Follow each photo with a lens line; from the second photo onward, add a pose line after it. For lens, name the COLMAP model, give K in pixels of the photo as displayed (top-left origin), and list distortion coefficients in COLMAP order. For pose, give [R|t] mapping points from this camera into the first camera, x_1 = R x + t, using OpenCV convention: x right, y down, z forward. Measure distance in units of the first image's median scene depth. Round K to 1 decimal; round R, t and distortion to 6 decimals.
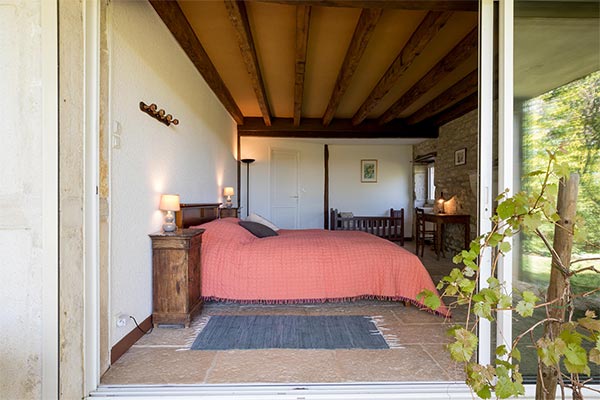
lens RADIAL K [[268.5, 0, 300.0], [0, 268.5, 200.0], [0, 0, 1]] dist [-0.000311, -0.000067]
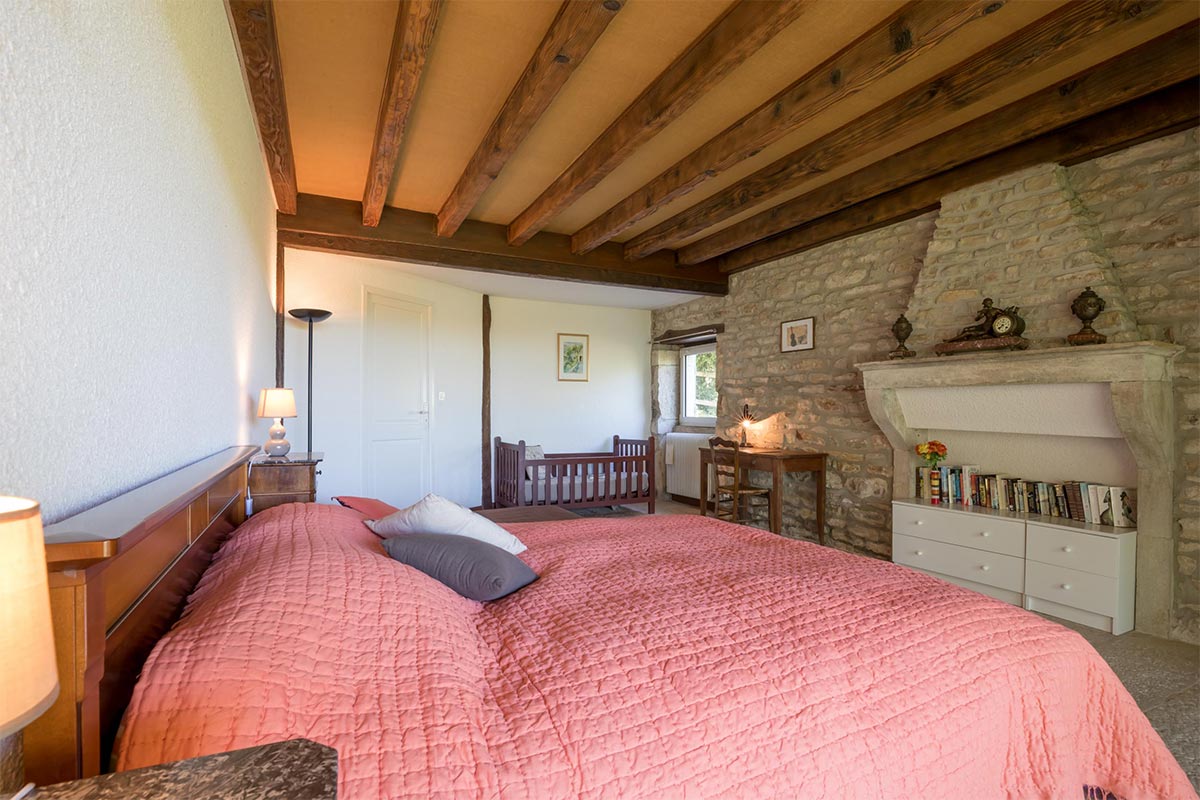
lens RADIAL K [[537.1, 0, 600.0], [0, 537.1, 400.0], [0, 0, 1]] dist [-0.000311, -0.000067]
pose [[0.932286, 0.009682, 0.361593, -0.073764], [0.000362, 0.999616, -0.027699, -0.009670], [-0.361722, 0.025954, 0.931925, 0.158790]]
